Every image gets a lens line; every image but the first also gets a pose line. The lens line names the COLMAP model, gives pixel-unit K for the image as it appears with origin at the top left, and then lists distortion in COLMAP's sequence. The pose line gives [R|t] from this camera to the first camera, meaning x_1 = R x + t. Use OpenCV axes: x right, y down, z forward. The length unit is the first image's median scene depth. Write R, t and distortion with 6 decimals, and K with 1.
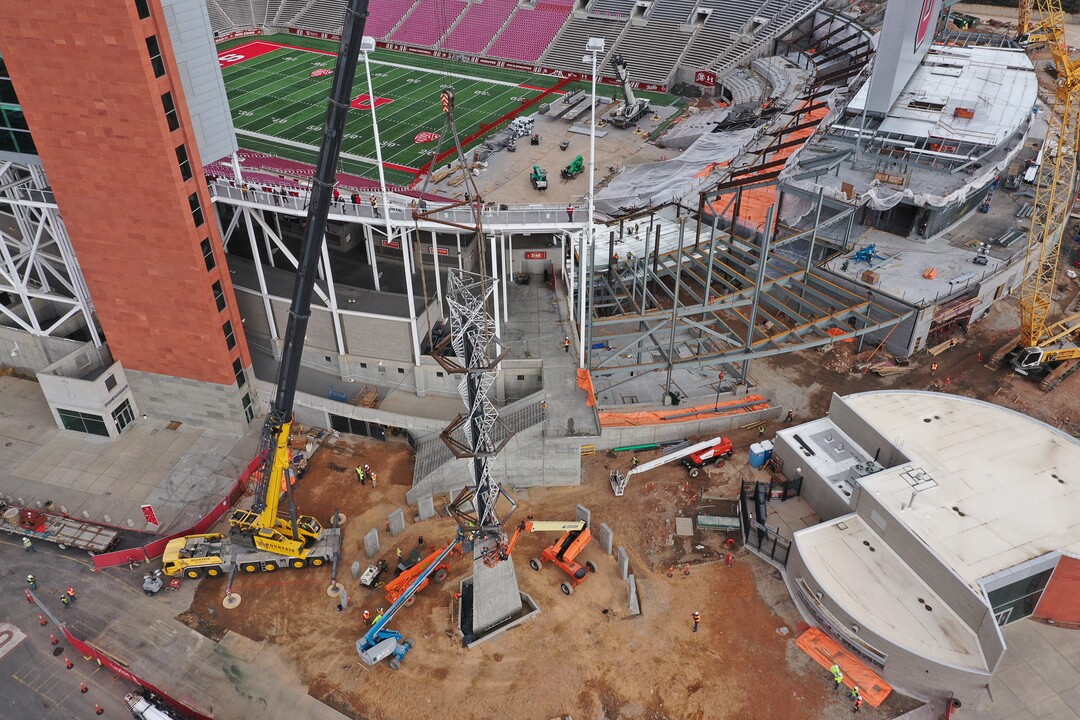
lens RADIAL K [[858.9, 0, 538.5], [0, 858.9, 358.4], [0, 0, 1]] dist [0.016511, 0.008716]
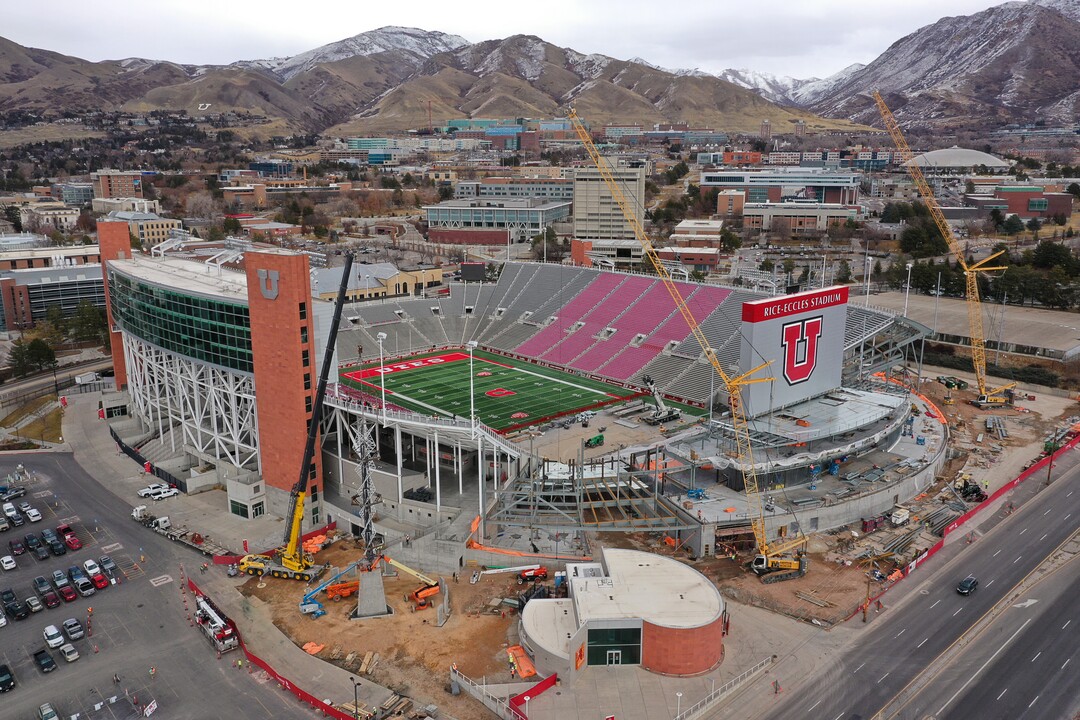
lens RADIAL K [[858.9, 0, 542.1], [0, 858.9, 357.6], [0, 0, 1]] dist [0.016511, 0.008716]
pose [[0.943724, 0.086289, -0.319280, 0.780350], [-0.199156, 0.918985, -0.340298, 0.316204], [0.264049, 0.384734, 0.884453, -0.734974]]
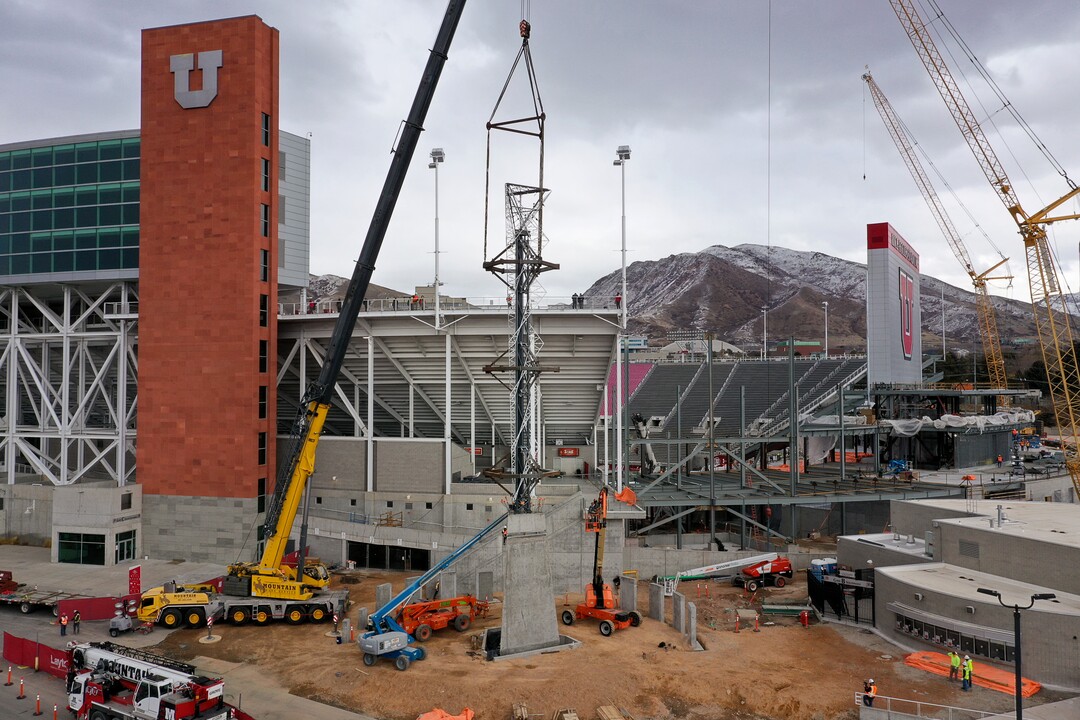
lens RADIAL K [[858.9, 0, 539.9], [0, 858.9, 360.5], [0, 0, 1]] dist [0.016511, 0.008716]
pose [[0.999733, 0.008988, -0.021278, -0.020804], [-0.019993, 0.798078, -0.602223, 0.512395], [0.011569, 0.602487, 0.798045, 0.162621]]
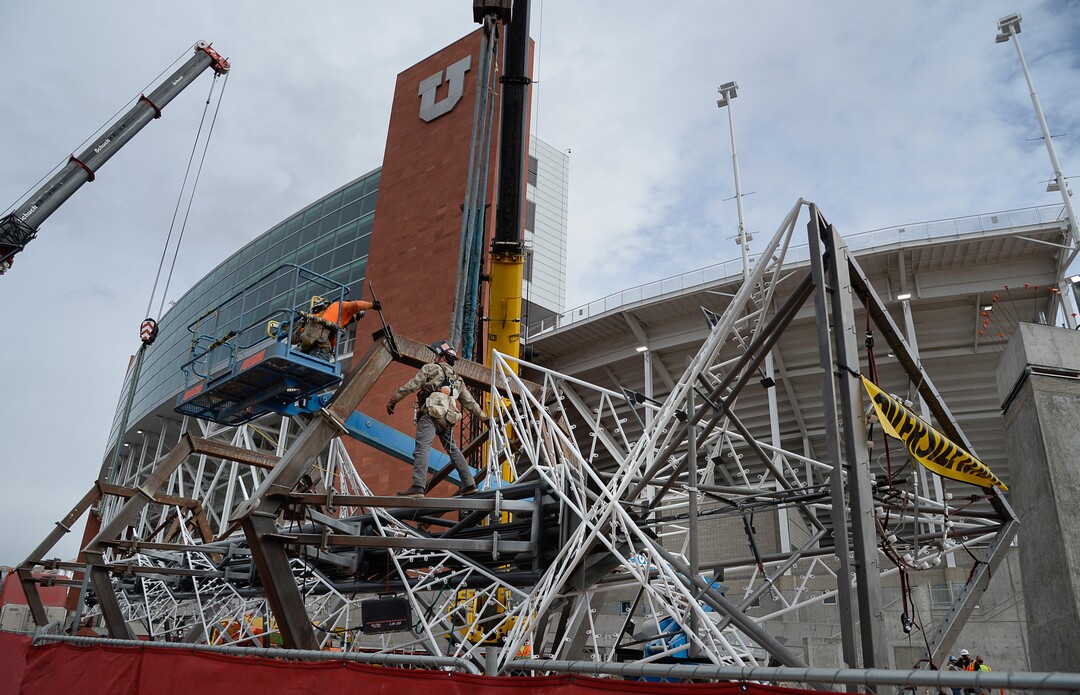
lens RADIAL K [[781.9, 0, 542.4], [0, 781.9, 350.1], [0, 0, 1]] dist [-0.089026, 0.011239]
pose [[0.937223, -0.107085, -0.331882, -0.121075], [-0.236278, 0.504961, -0.830173, 0.413633], [0.256487, 0.856474, 0.447959, 0.688384]]
